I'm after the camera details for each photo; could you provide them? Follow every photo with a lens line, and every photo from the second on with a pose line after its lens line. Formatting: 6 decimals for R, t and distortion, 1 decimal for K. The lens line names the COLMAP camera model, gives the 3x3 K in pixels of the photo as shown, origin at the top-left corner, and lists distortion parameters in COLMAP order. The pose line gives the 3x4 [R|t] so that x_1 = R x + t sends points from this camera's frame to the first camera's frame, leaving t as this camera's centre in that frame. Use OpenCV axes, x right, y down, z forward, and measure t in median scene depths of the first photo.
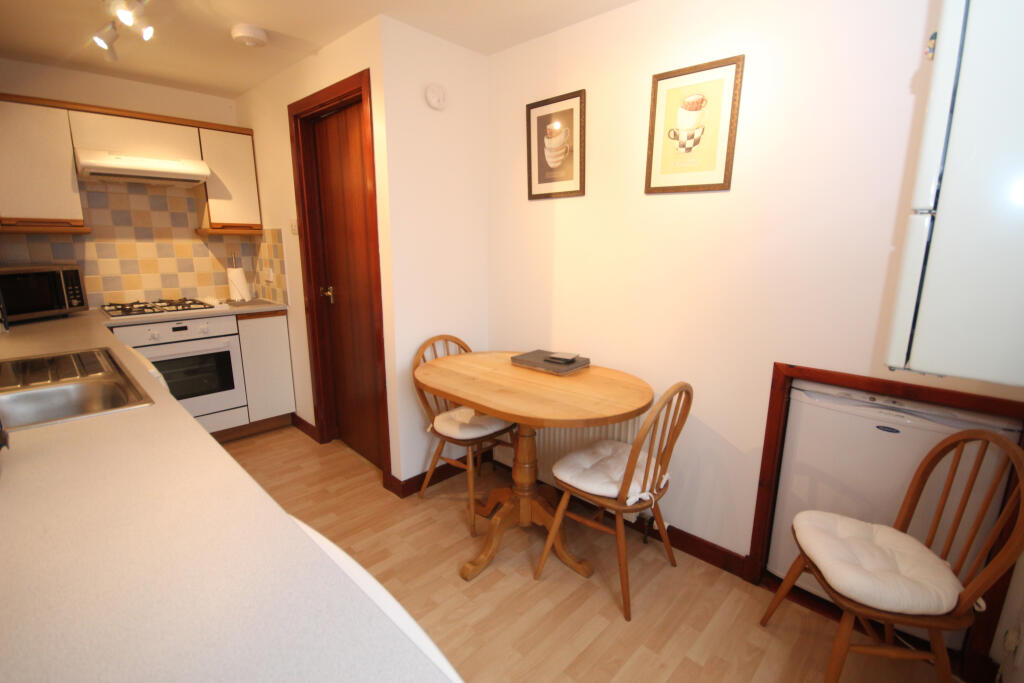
lens RADIAL K [[473.8, 0, 516.2], [0, 473.8, 342.0], [0, 0, 1]] dist [0.003167, 0.000146]
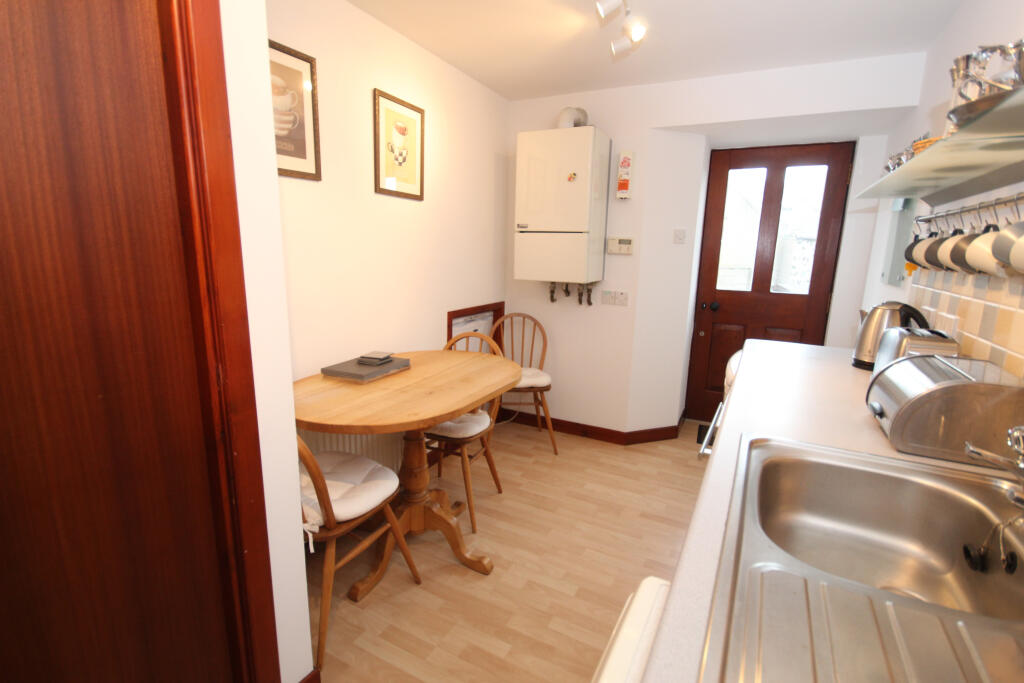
lens RADIAL K [[473.8, 0, 515.4], [0, 473.8, 340.8], [0, 0, 1]] dist [0.003167, 0.000146]
pose [[-0.276703, -0.205487, 0.938728, -1.006147], [0.171071, 0.950732, 0.258540, -0.229785], [-0.945606, 0.232128, -0.227918, 1.103010]]
